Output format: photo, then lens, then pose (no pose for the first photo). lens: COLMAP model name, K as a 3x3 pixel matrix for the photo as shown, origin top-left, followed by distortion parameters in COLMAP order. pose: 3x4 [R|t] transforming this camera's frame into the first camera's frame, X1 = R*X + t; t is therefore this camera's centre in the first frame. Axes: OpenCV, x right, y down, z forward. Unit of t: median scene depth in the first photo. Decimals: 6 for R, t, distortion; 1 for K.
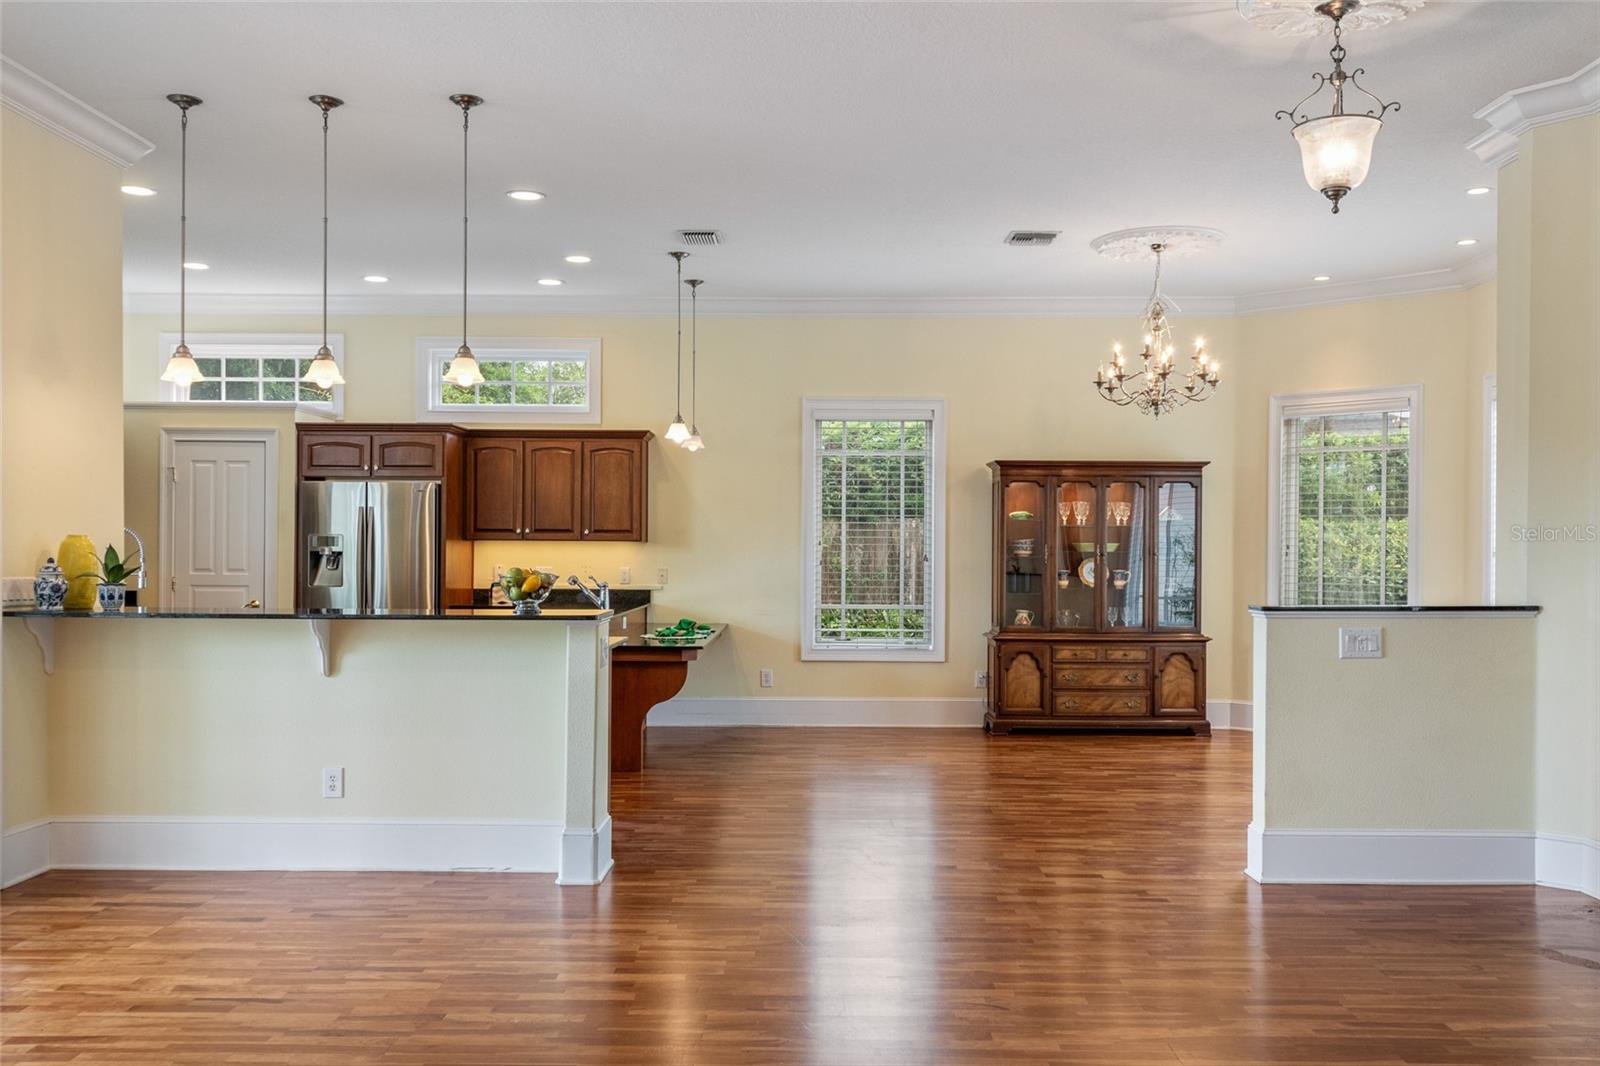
lens RADIAL K [[1361.4, 0, 801.6], [0, 1361.4, 549.6], [0, 0, 1]] dist [-0.004718, -0.002928]
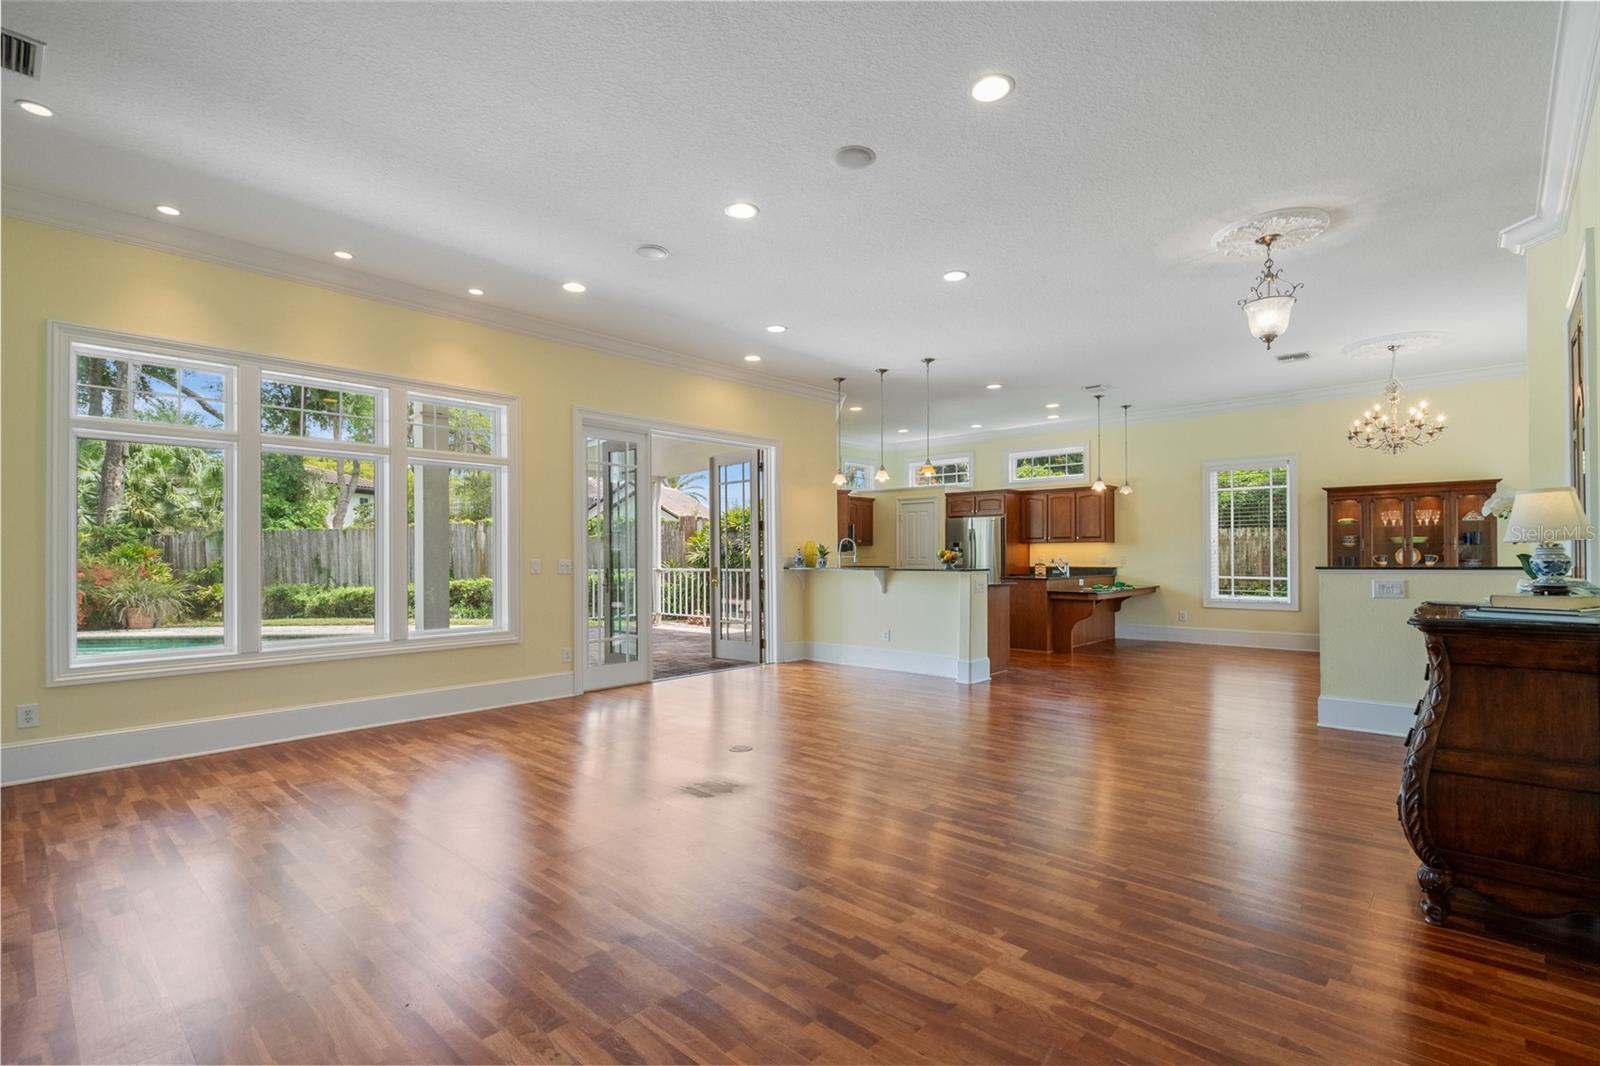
lens RADIAL K [[740.0, 0, 804.3], [0, 740.0, 549.7], [0, 0, 1]] dist [0.003111, 0.000481]
pose [[0.742305, -0.013536, -0.669926, 0.285445], [0.006986, 0.999898, -0.012462, 0.015911], [0.670026, 0.004570, 0.742324, -0.082883]]
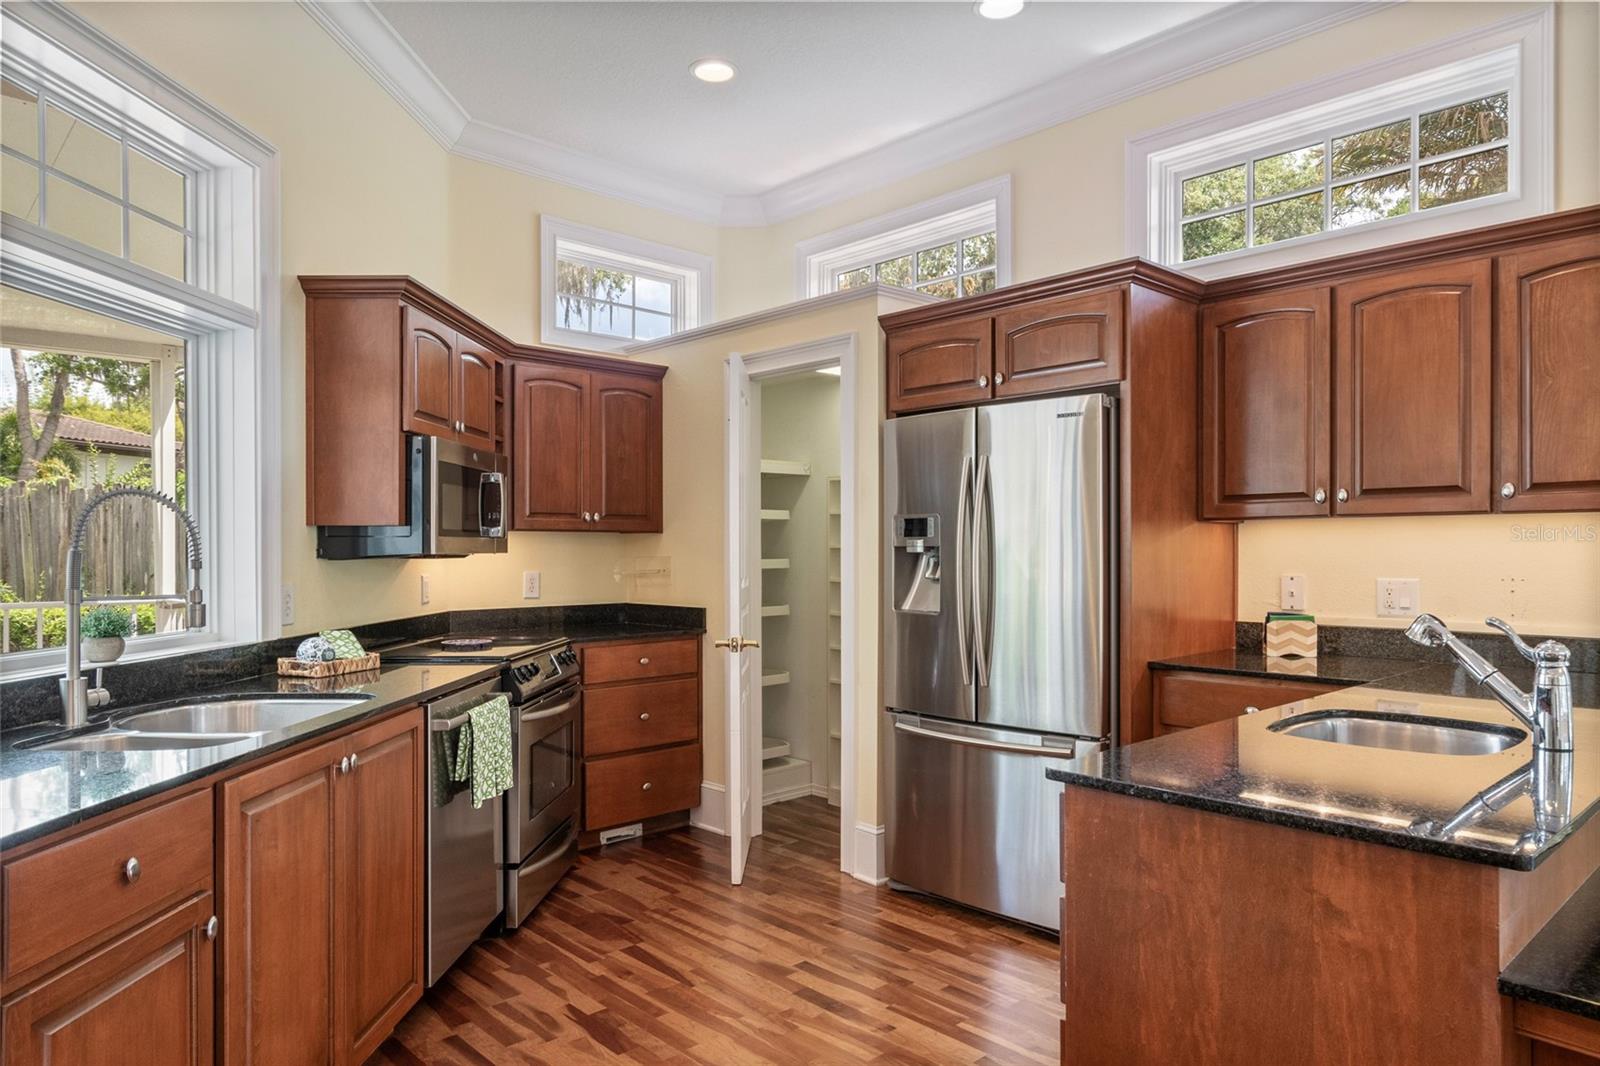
lens RADIAL K [[1026.4, 0, 803.2], [0, 1026.4, 552.8], [0, 0, 1]] dist [0.002897, 0.001151]
pose [[0.689760, -0.005863, -0.724014, -0.088375], [0.004863, 0.999982, -0.003465, 0.005128], [0.724022, -0.001131, 0.689776, 0.683718]]
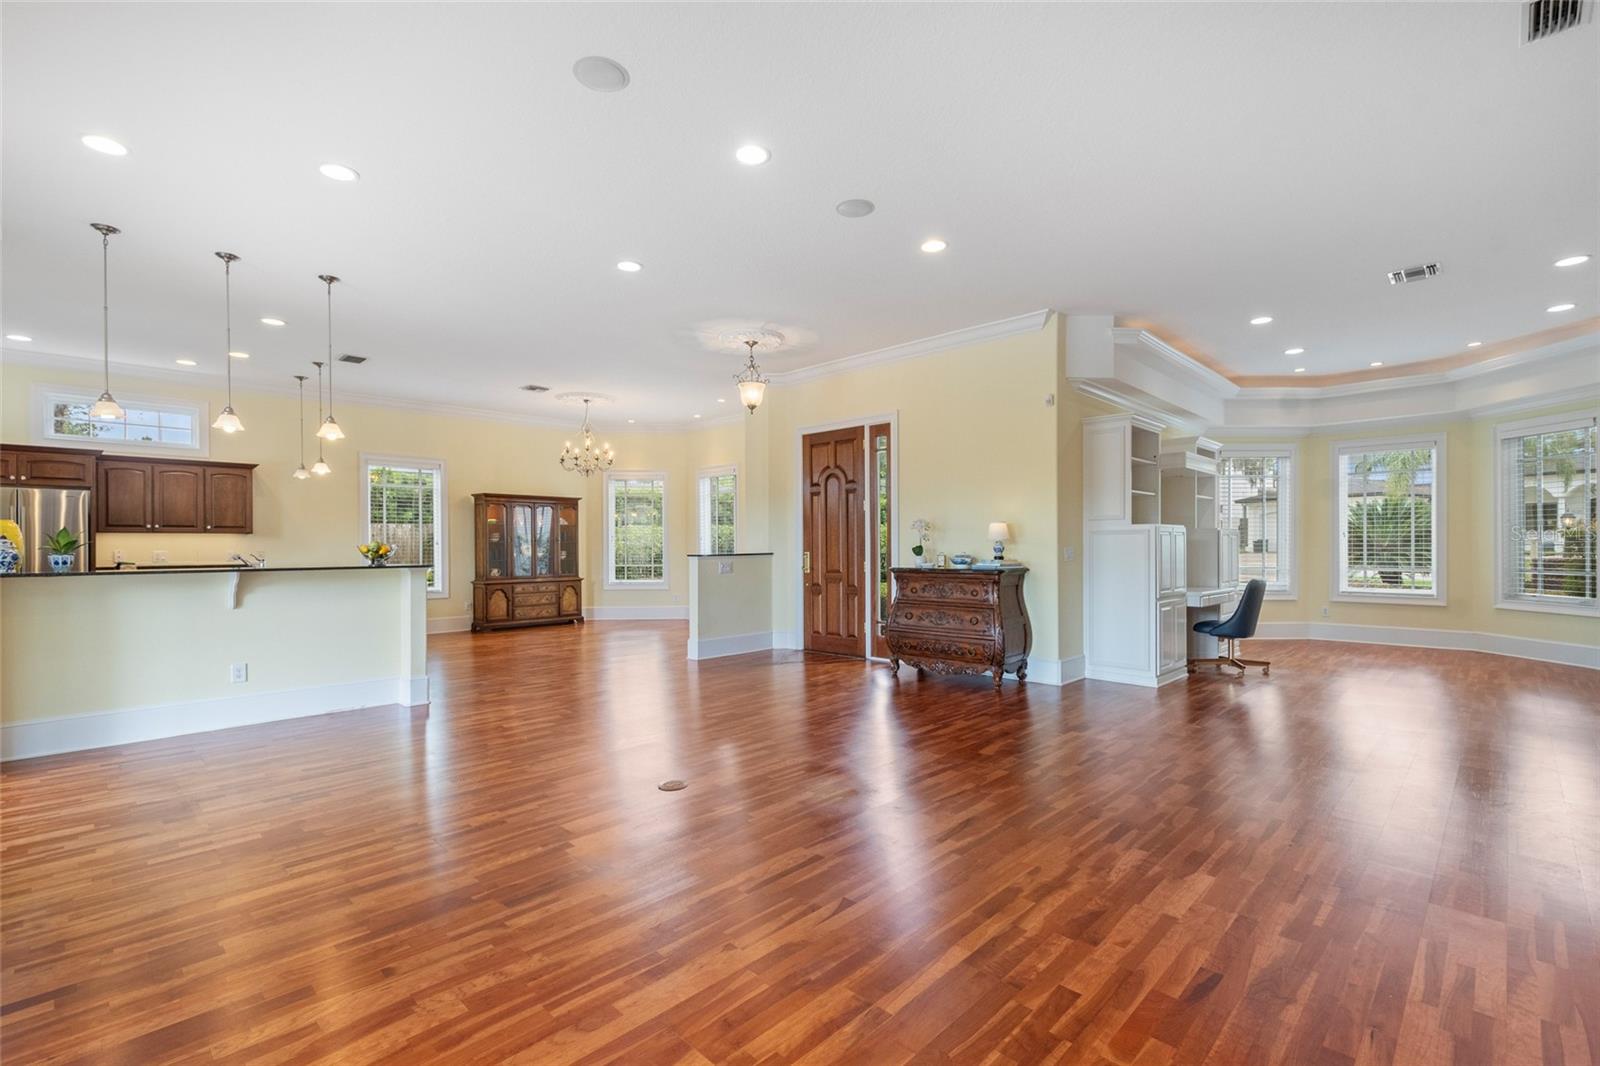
lens RADIAL K [[721.4, 0, 808.1], [0, 721.4, 548.5], [0, 0, 1]] dist [0.011928, -0.000404]
pose [[0.686153, -0.012238, 0.727354, -0.305220], [0.010283, 0.999922, 0.007123, 0.012777], [-0.727385, 0.002592, 0.686225, -0.063487]]
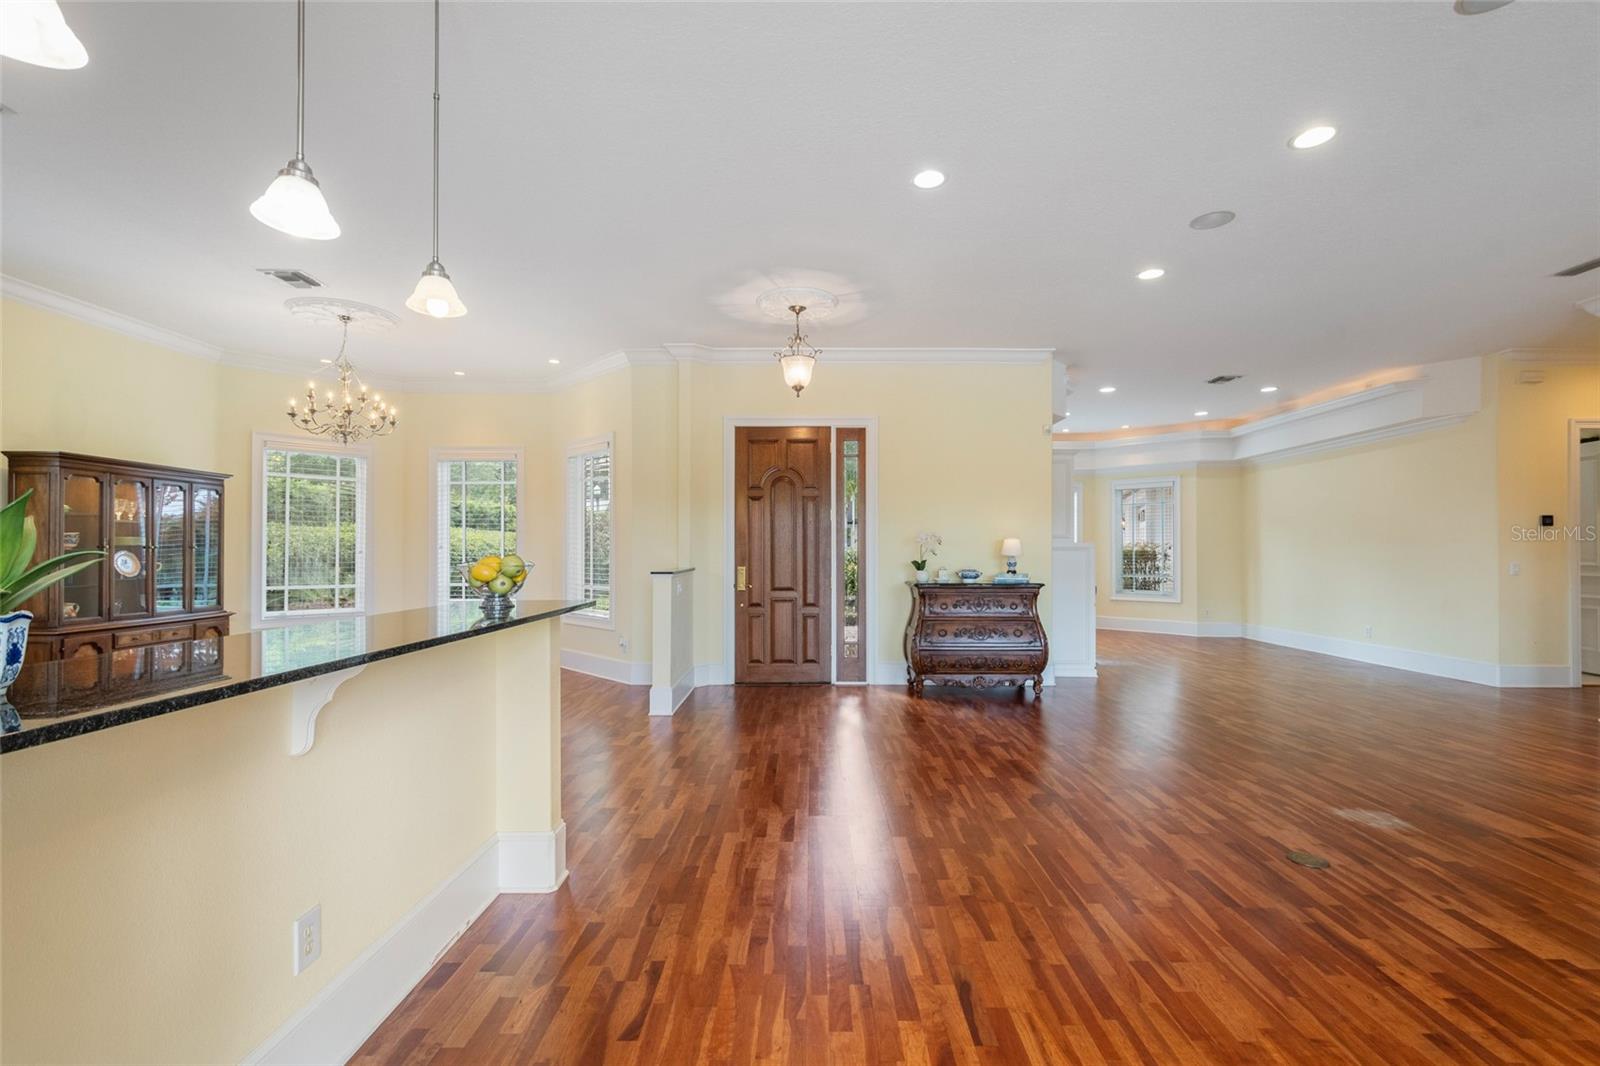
lens RADIAL K [[702.1, 0, 810.1], [0, 702.1, 544.9], [0, 0, 1]] dist [0.017735, -0.005528]
pose [[-0.014075, 0.004956, 0.999889, -0.383870], [0.000381, 0.999988, -0.004951, 0.004963], [-0.999901, 0.000312, -0.014077, 0.474994]]
